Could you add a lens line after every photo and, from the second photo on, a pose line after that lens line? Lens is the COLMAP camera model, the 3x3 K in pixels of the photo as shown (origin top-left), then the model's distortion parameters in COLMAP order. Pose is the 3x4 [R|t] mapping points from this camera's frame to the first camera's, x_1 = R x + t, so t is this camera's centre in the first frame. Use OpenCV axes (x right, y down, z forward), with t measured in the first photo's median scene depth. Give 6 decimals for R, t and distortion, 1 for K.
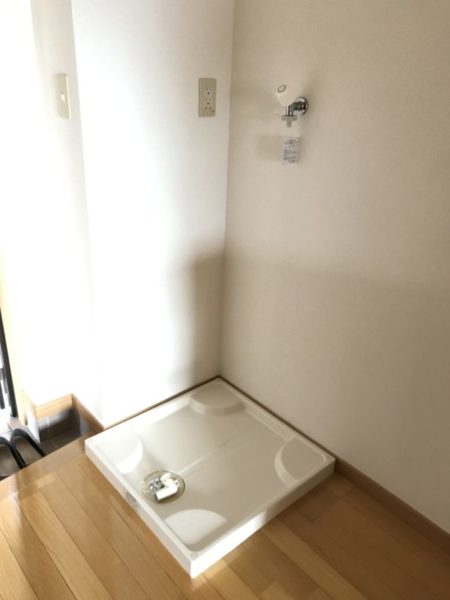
lens RADIAL K [[502.2, 0, 225.2], [0, 502.2, 298.9], [0, 0, 1]] dist [0.027690, -0.014937]
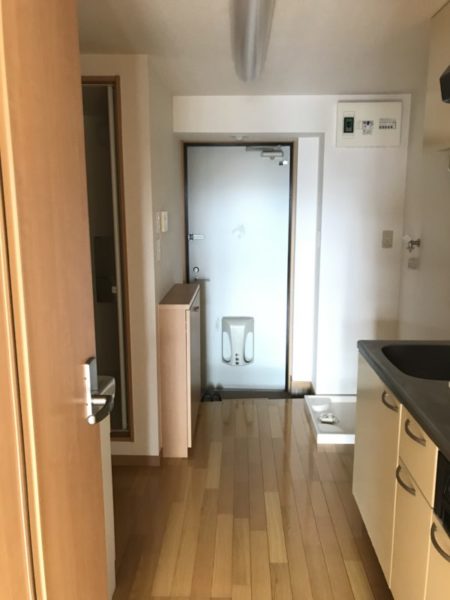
lens RADIAL K [[502.2, 0, 225.4], [0, 502.2, 299.1], [0, 0, 1]] dist [0.027690, -0.014937]
pose [[0.727479, 0.082705, -0.681127, 0.988123], [-0.253095, 0.955049, -0.154354, 0.354192], [0.637744, 0.284679, 0.715710, -0.915603]]
